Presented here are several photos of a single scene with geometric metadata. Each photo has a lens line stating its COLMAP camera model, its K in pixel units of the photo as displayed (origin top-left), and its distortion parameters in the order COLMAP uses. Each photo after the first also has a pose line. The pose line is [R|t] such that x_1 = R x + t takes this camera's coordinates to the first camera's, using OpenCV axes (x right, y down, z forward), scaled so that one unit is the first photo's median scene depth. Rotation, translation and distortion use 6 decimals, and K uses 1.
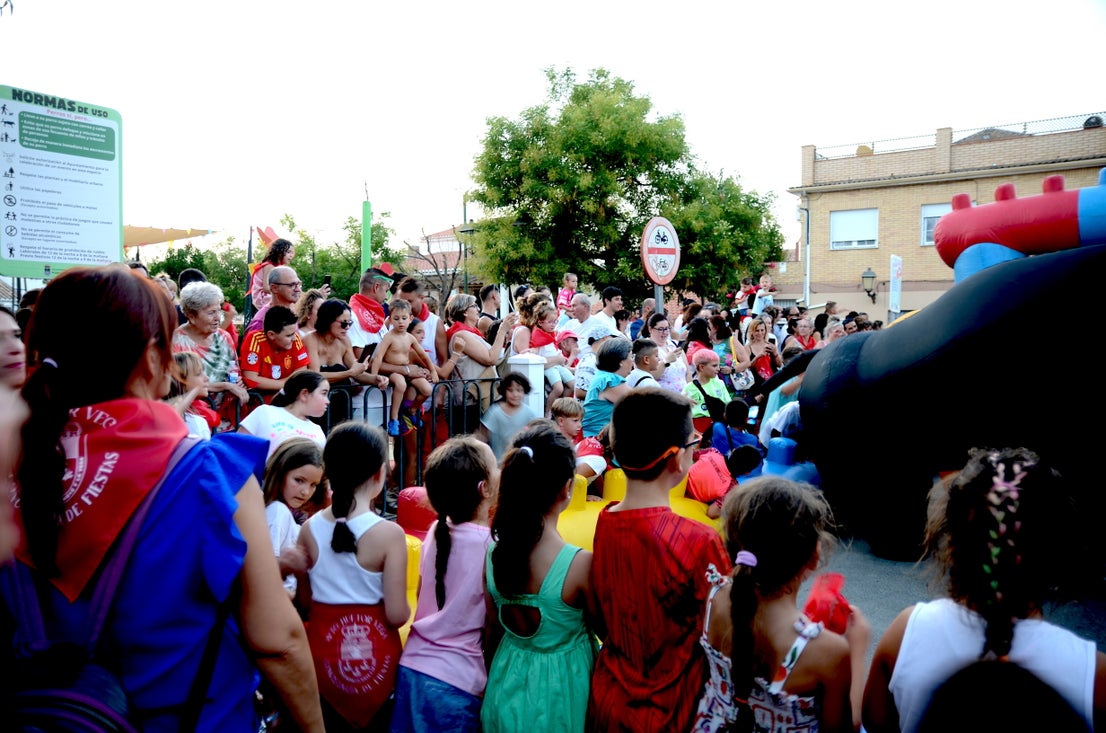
lens RADIAL K [[851.3, 0, 546.2], [0, 851.3, 369.7], [0, 0, 1]] dist [-0.114728, 0.141390]
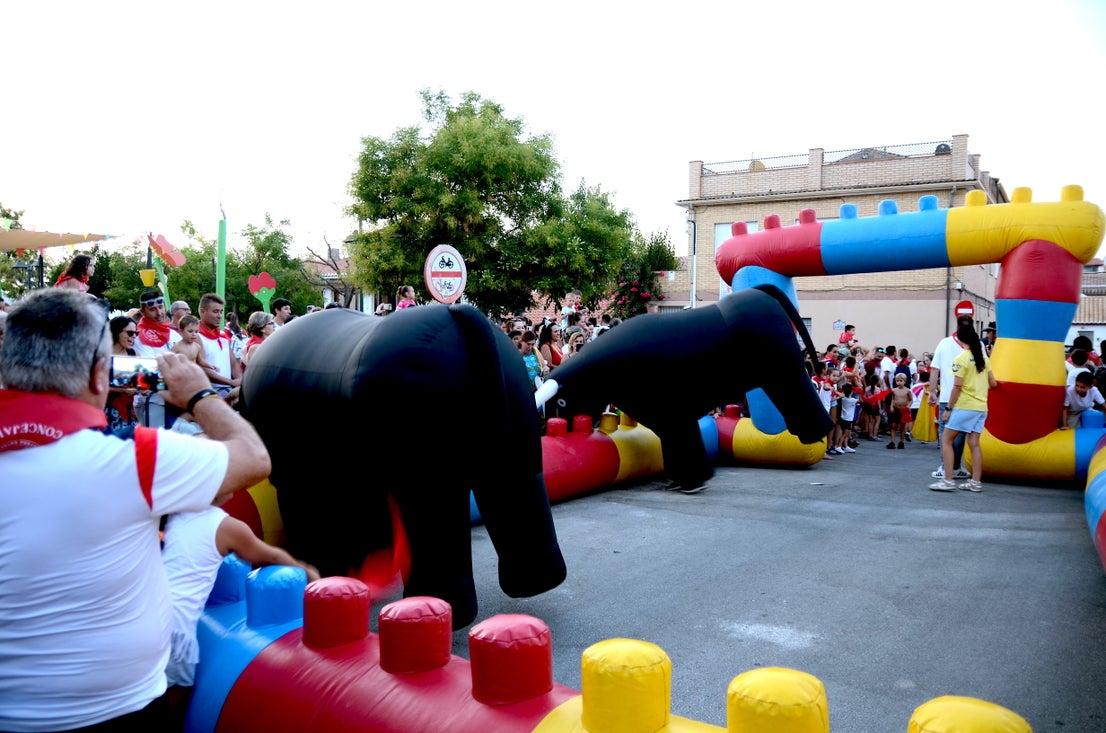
lens RADIAL K [[851.3, 0, 546.2], [0, 851.3, 369.7], [0, 0, 1]] dist [-0.114728, 0.141390]
pose [[0.997768, 0.005747, 0.066527, 0.086745], [-0.005710, 0.999983, -0.000743, -0.004084], [-0.066530, 0.000361, 0.997784, -0.075043]]
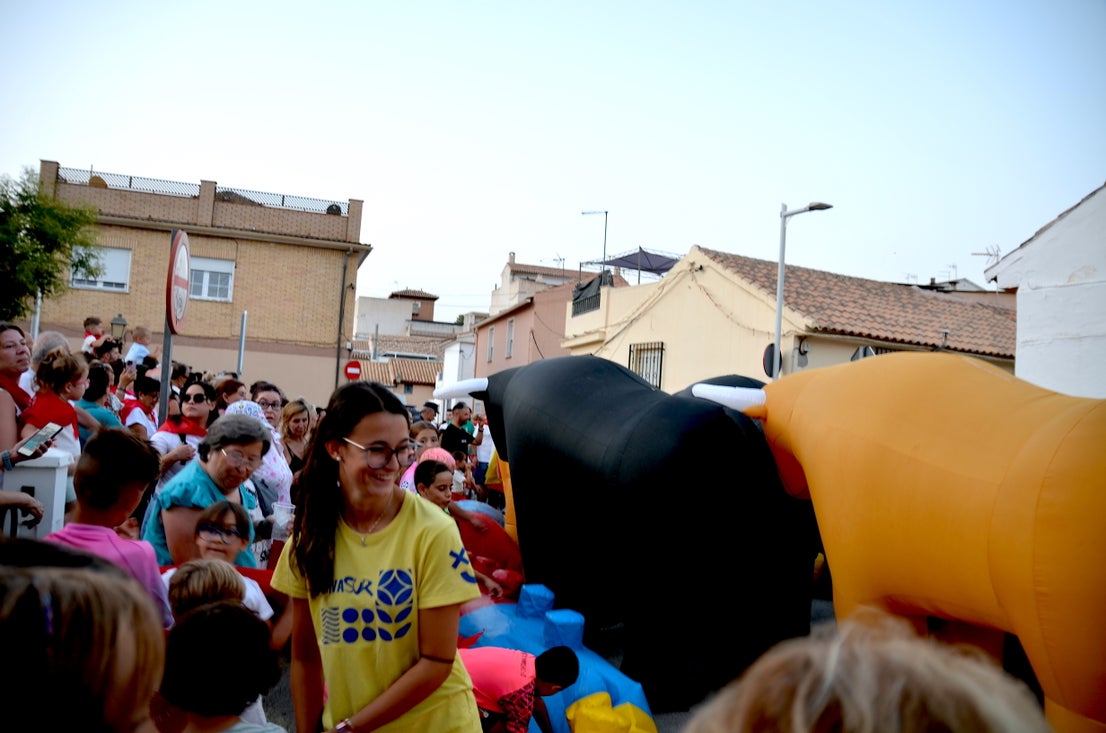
lens RADIAL K [[851.3, 0, 546.2], [0, 851.3, 369.7], [0, 0, 1]] dist [-0.114728, 0.141390]
pose [[0.575075, 0.072085, 0.814919, -0.105601], [-0.023434, 0.997153, -0.071668, -0.013561], [-0.817765, 0.022117, 0.575127, 0.172082]]
